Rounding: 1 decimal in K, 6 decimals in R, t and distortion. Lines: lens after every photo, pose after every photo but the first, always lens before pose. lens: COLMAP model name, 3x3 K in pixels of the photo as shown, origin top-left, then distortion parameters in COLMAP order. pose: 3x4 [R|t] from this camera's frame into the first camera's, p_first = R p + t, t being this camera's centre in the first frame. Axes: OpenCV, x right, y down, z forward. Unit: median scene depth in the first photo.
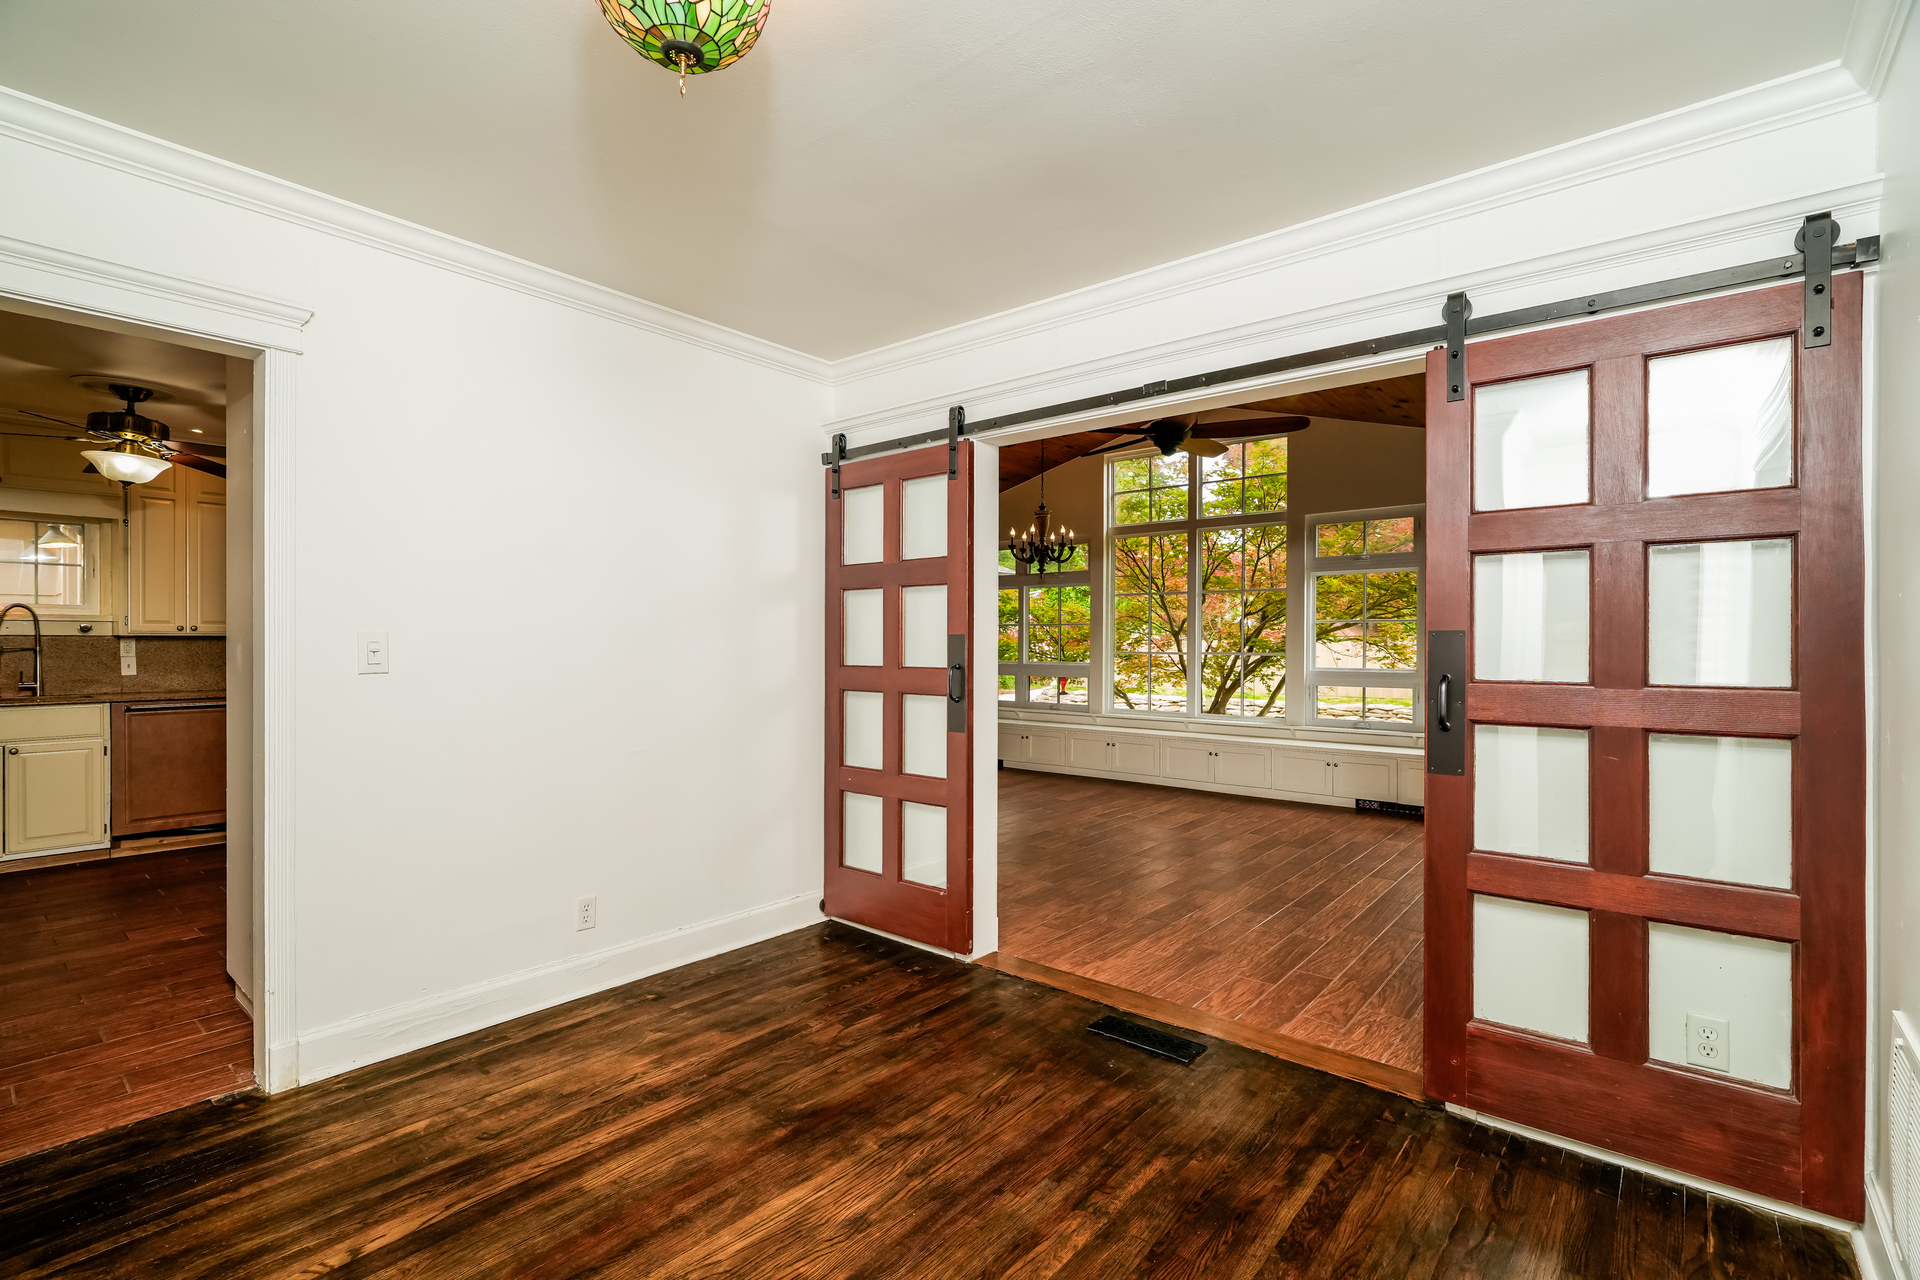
lens RADIAL K [[869.4, 0, 966.6], [0, 869.4, 644.9], [0, 0, 1]] dist [0.000127, 0.001175]
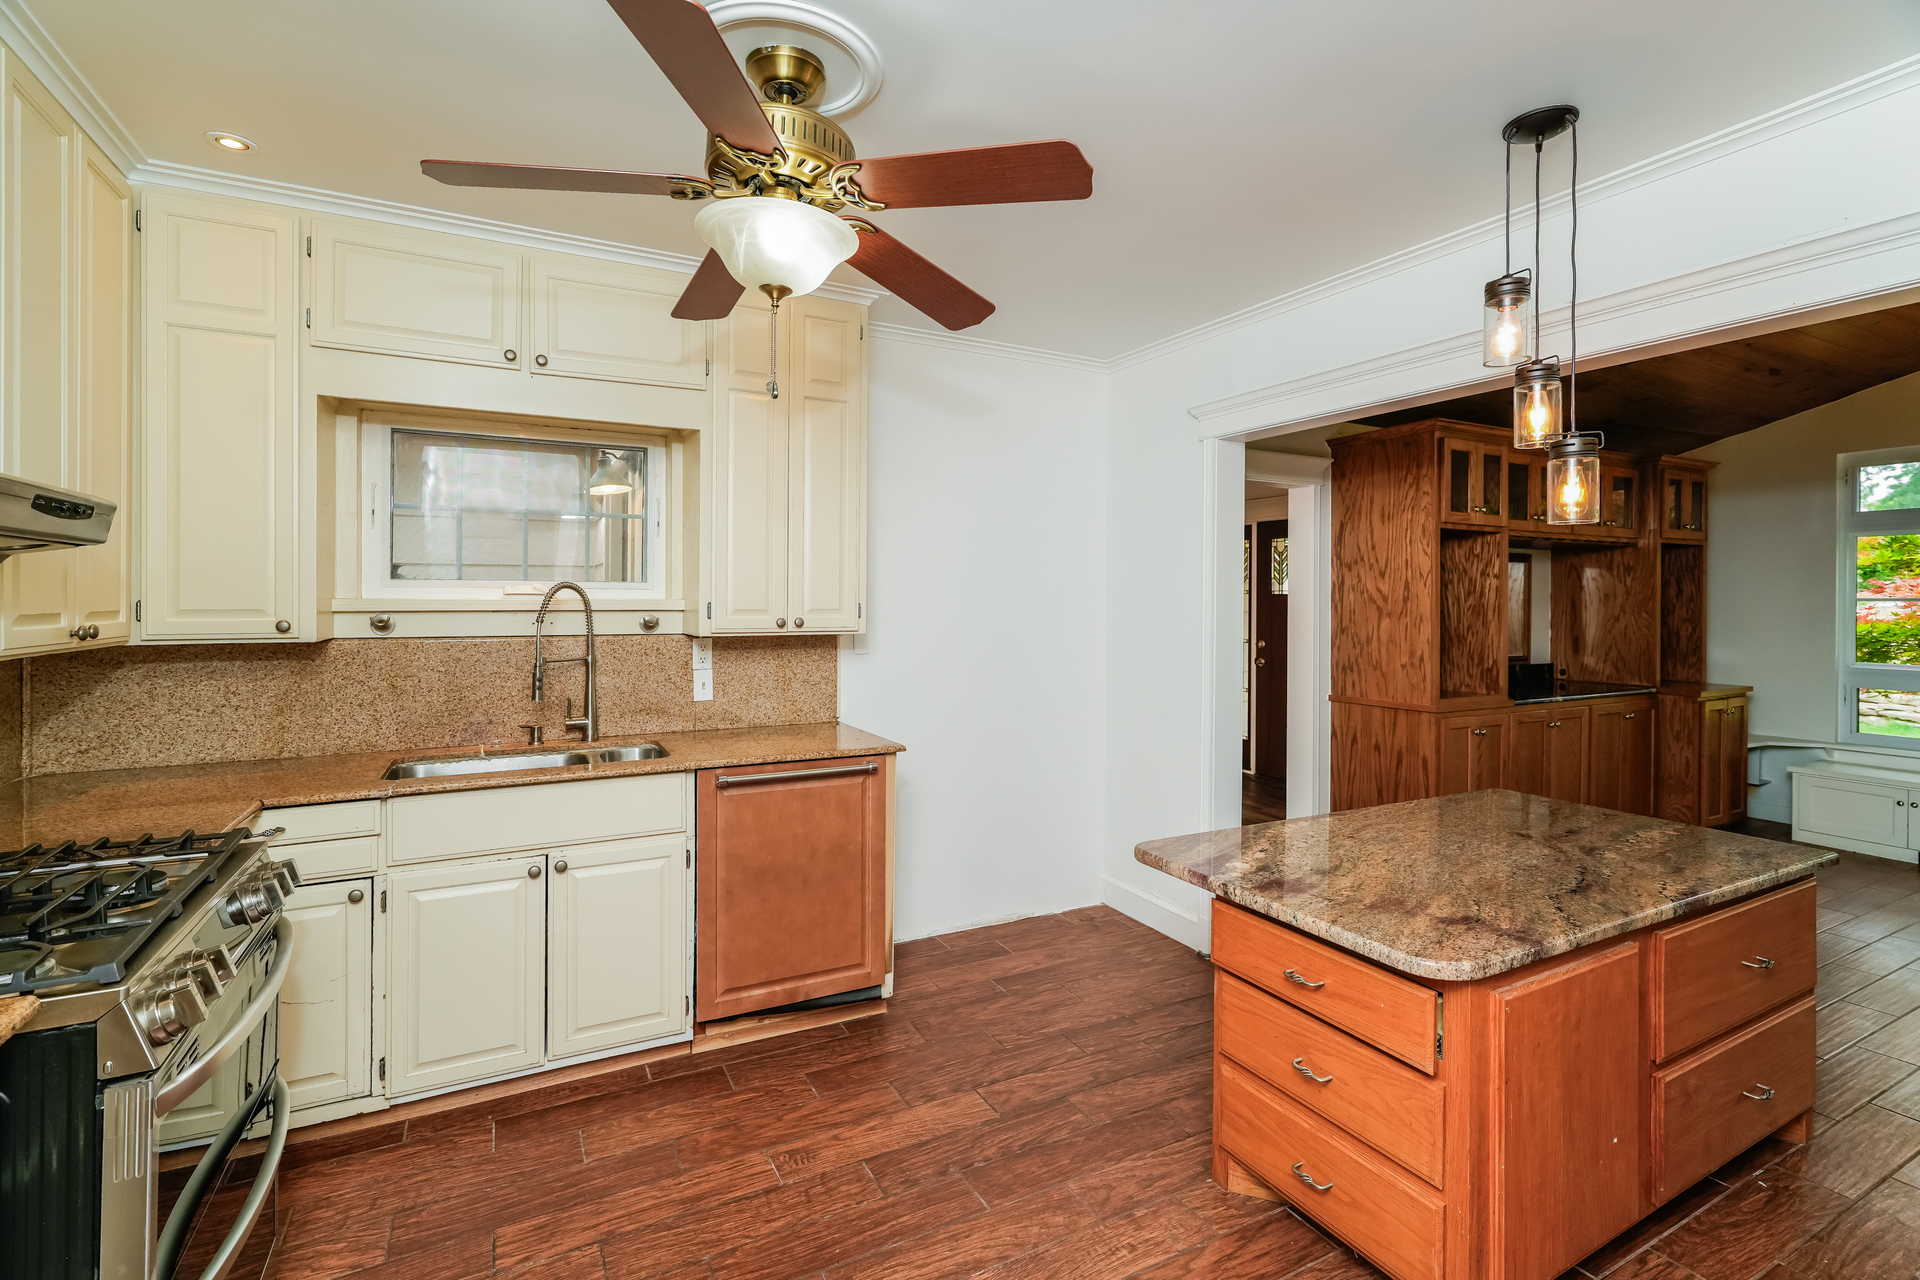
lens RADIAL K [[869.4, 0, 968.0], [0, 869.4, 614.6], [0, 0, 1]] dist [0.000127, 0.001175]
pose [[0.931255, 0.011255, -0.364194, -0.626562], [-0.011664, 0.999931, 0.001076, -0.028507], [0.364181, 0.003246, 0.931322, 0.557067]]
